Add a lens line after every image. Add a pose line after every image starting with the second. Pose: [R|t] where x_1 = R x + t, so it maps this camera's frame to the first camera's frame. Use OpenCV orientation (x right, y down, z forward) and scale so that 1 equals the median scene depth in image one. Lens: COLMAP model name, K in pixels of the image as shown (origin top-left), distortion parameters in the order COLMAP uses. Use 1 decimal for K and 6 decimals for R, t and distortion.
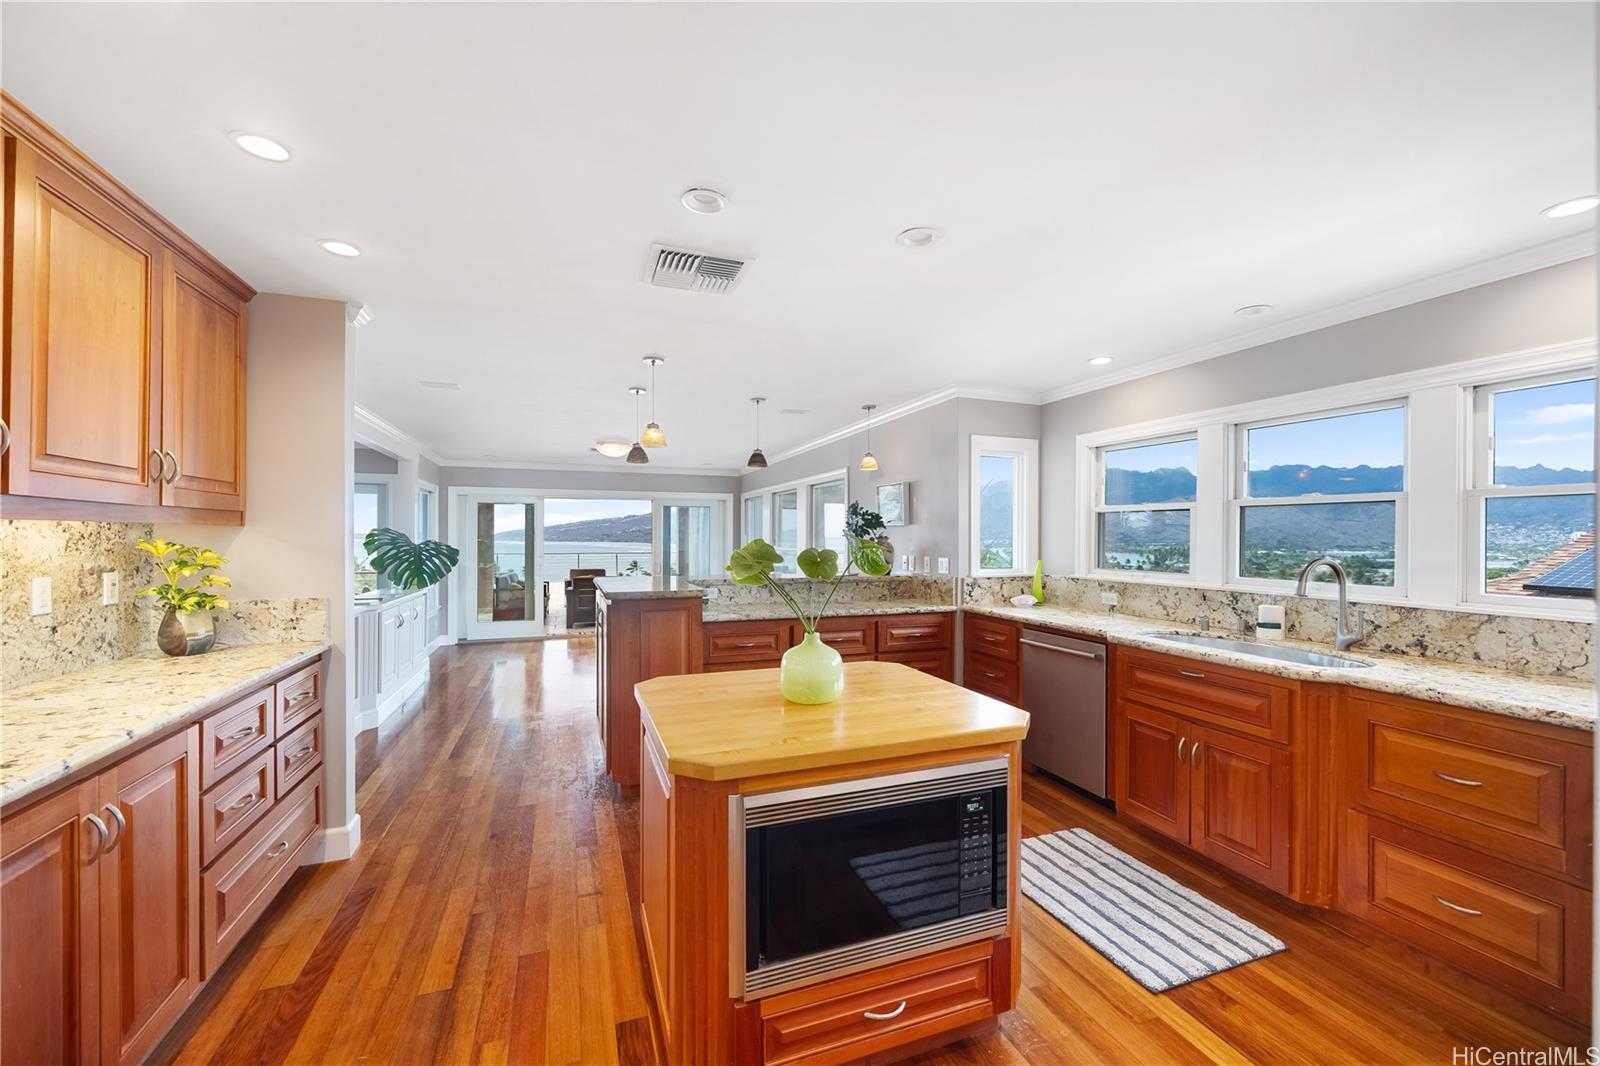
lens RADIAL K [[627.9, 0, 812.5], [0, 627.9, 533.6], [0, 0, 1]] dist [0.001010, -0.000259]
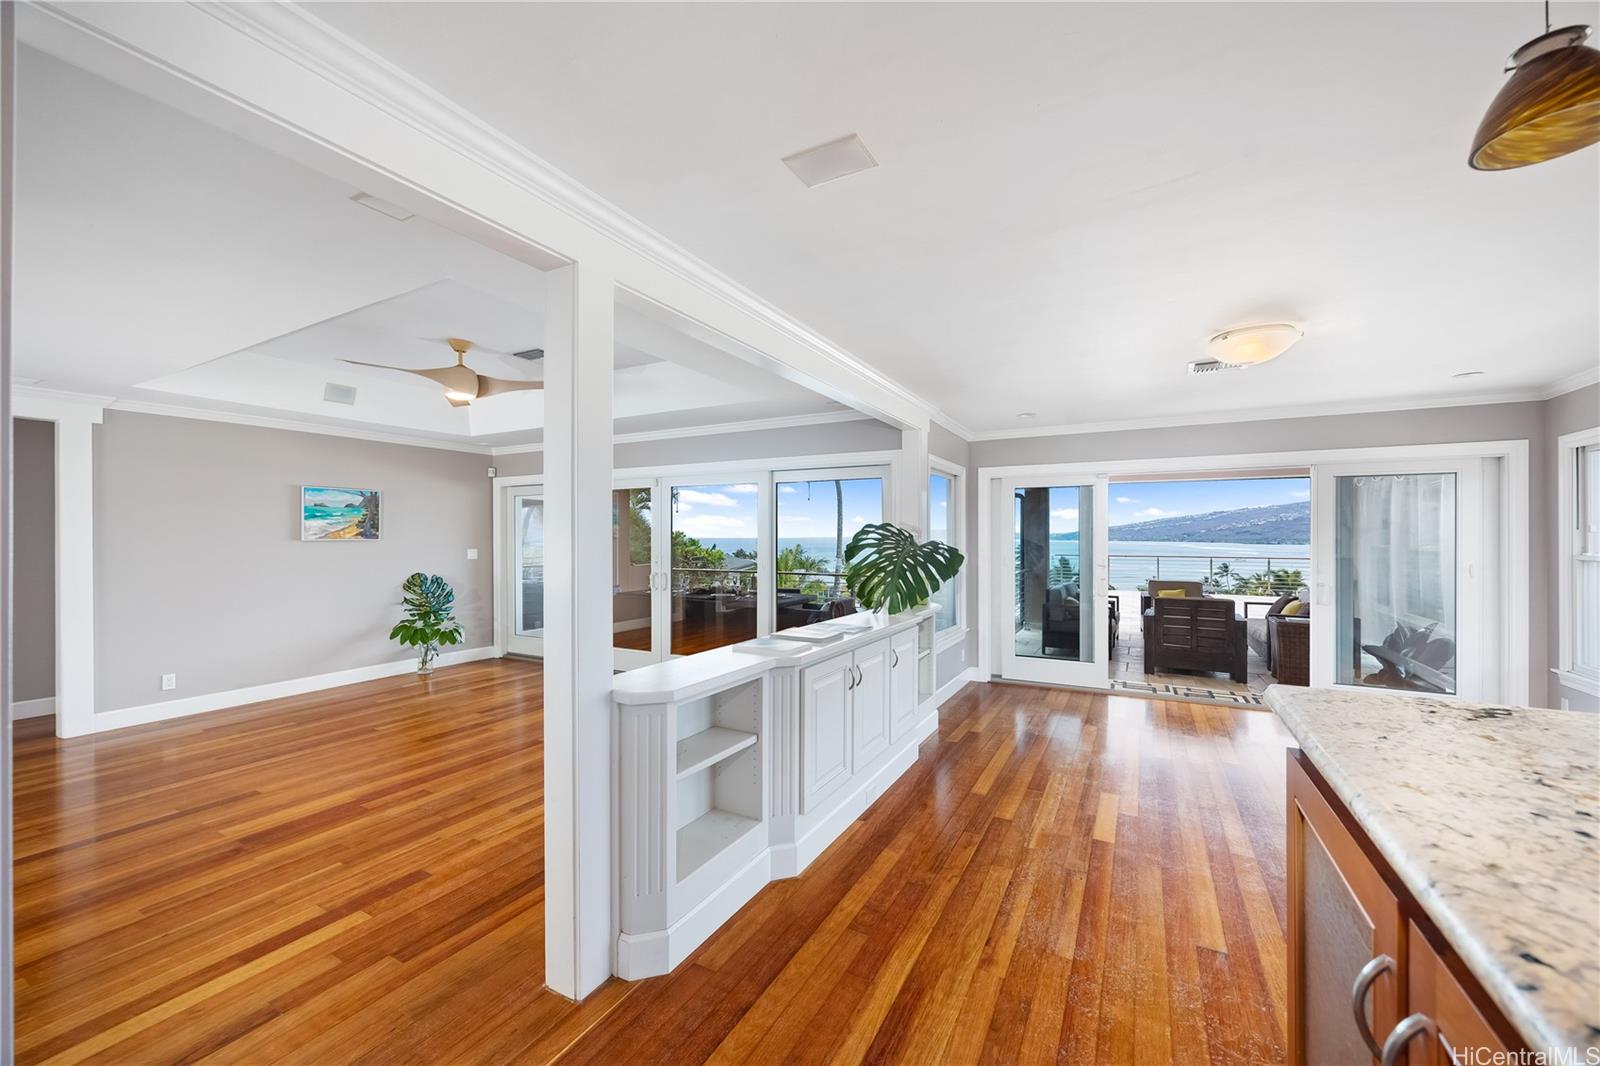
lens RADIAL K [[627.9, 0, 823.7], [0, 627.9, 522.2], [0, 0, 1]] dist [0.001010, -0.000259]
pose [[0.665646, -0.014873, -0.746119, -0.275134], [0.001590, 0.999827, -0.018512, 0.006900], [0.746266, 0.011136, 0.665555, 0.695337]]
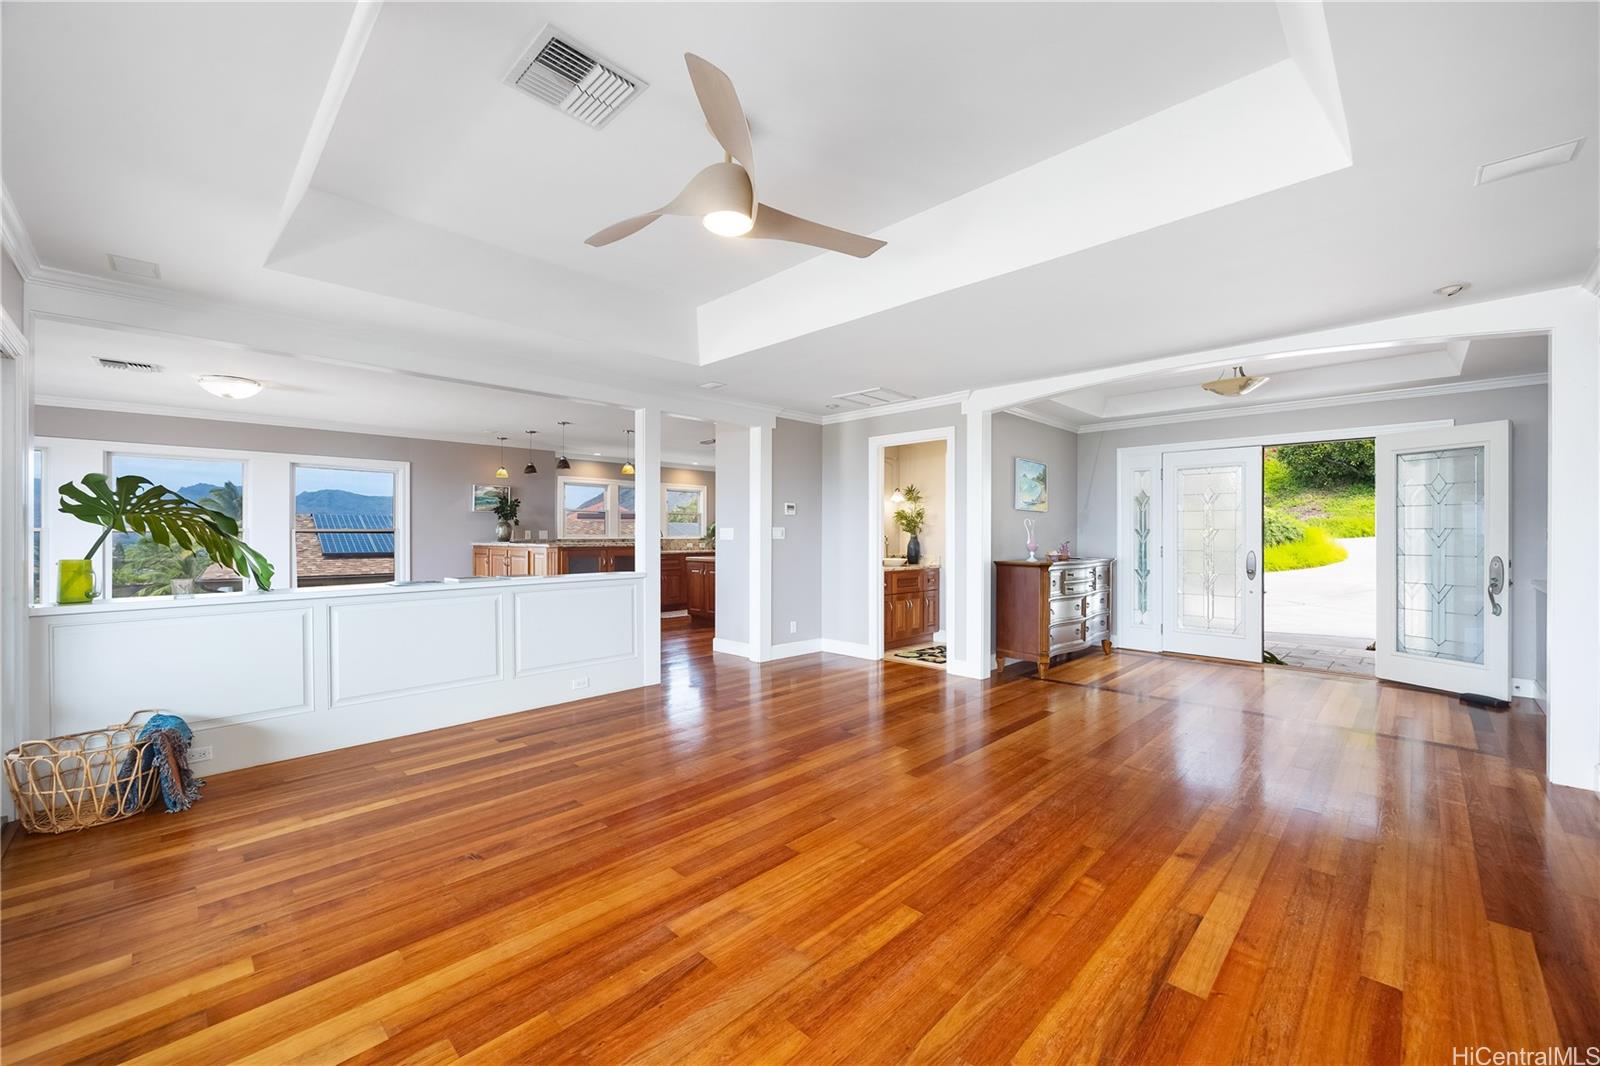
lens RADIAL K [[627.9, 0, 806.0], [0, 627.9, 534.4], [0, 0, 1]] dist [0.001010, -0.000259]
pose [[-0.414050, 0.002793, 0.910250, -1.893583], [0.002141, 0.999996, -0.002094, 0.055405], [-0.910252, 0.001081, -0.414054, 1.087943]]
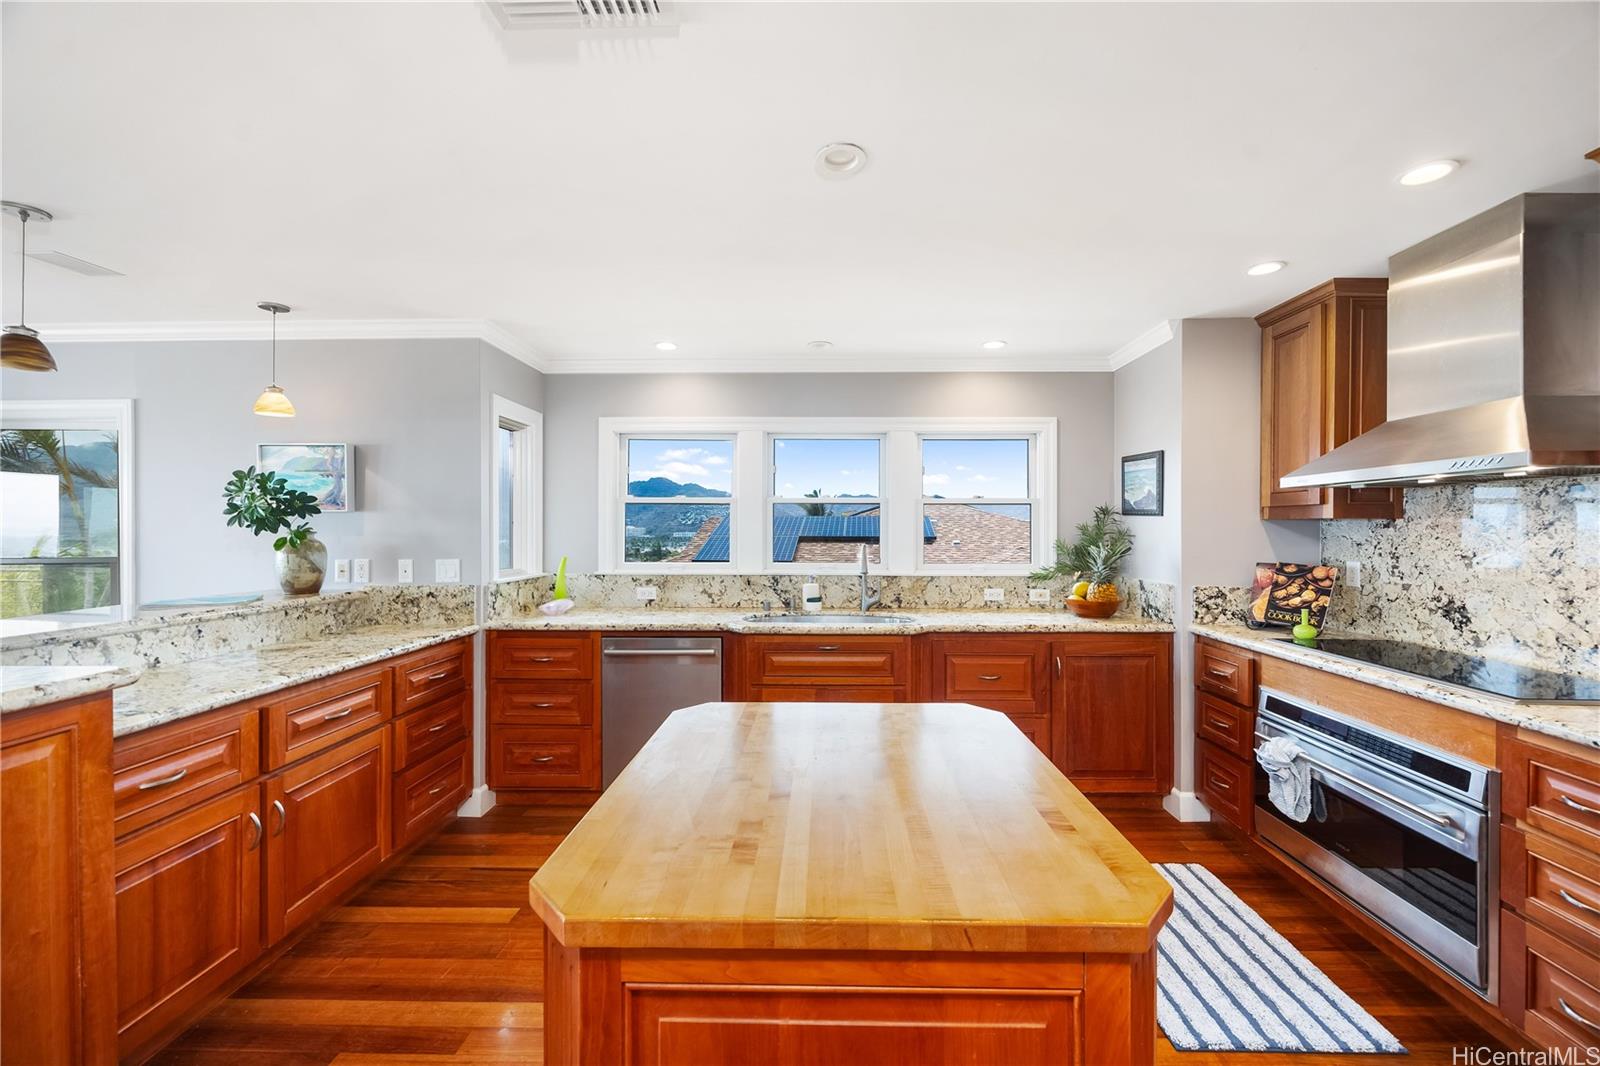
lens RADIAL K [[627.9, 0, 798.2], [0, 627.9, 525.8], [0, 0, 1]] dist [0.001010, -0.000259]
pose [[0.382039, 0.003826, 0.924138, -0.298282], [-0.001873, 0.999993, -0.003366, 0.002472], [-0.924144, -0.000445, 0.382043, 0.376696]]
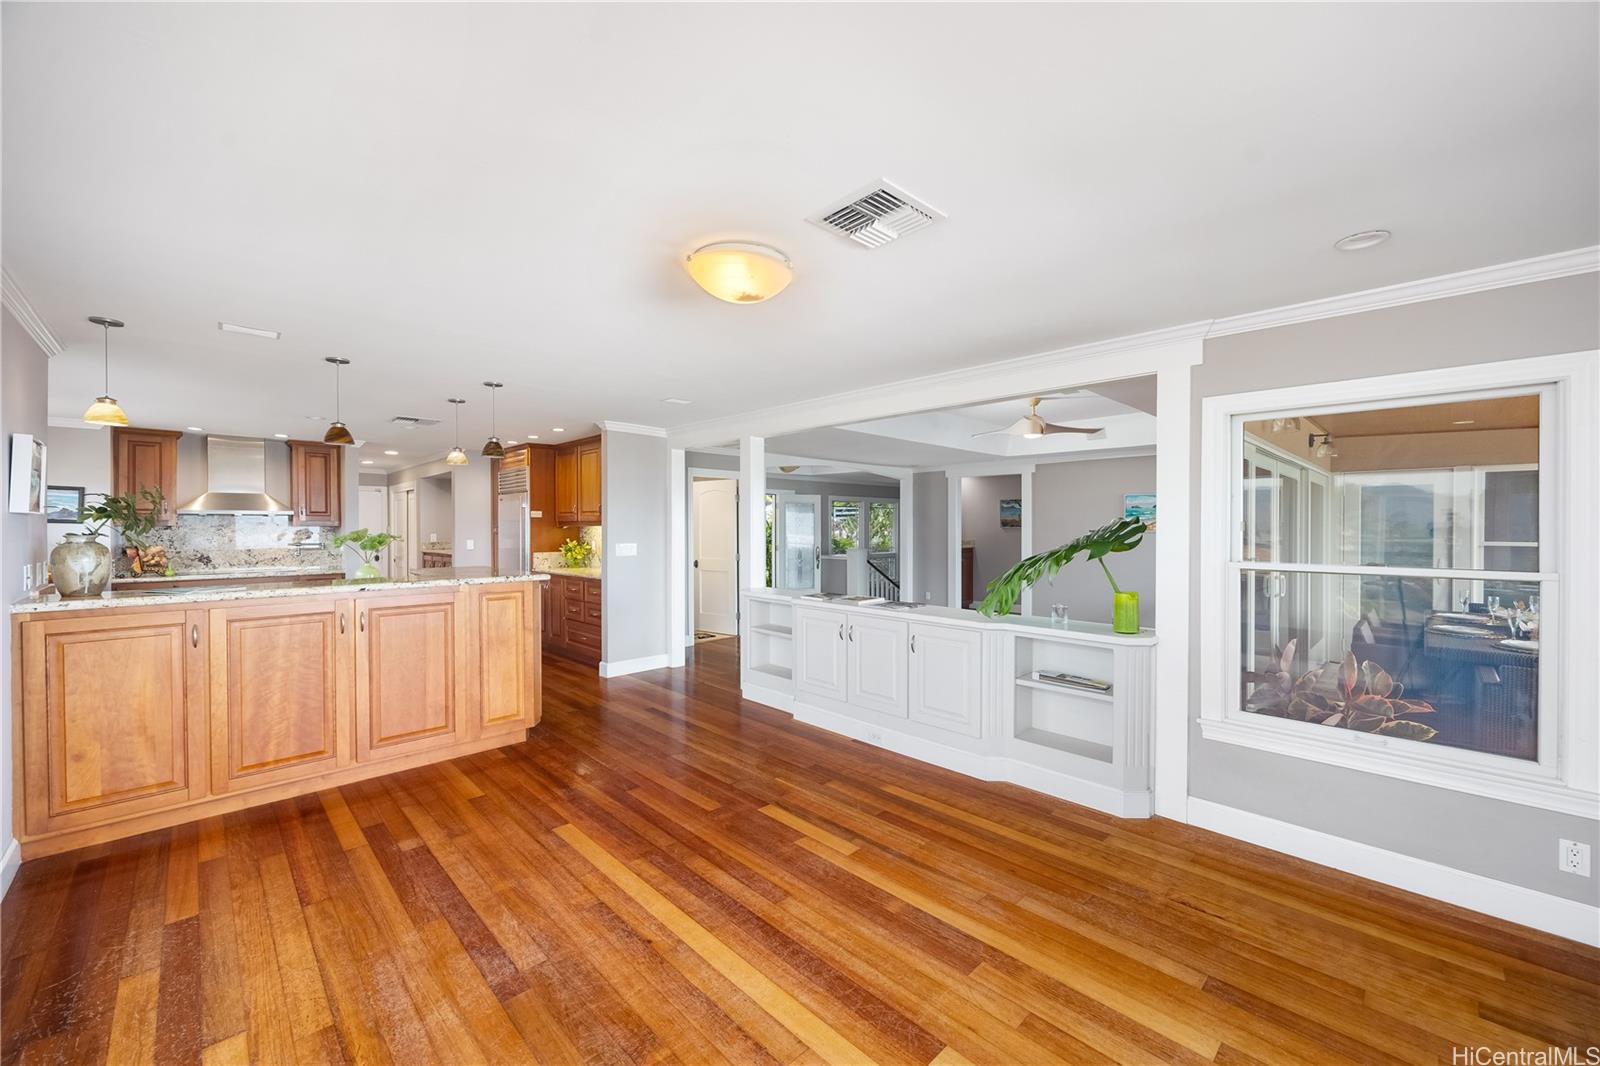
lens RADIAL K [[627.9, 0, 802.0], [0, 627.9, 531.1], [0, 0, 1]] dist [0.001010, -0.000259]
pose [[-0.919119, 0.005618, -0.393940, -0.332826], [0.003960, 0.999980, 0.005022, 0.002762], [0.393960, 0.003056, -0.919122, 2.134878]]
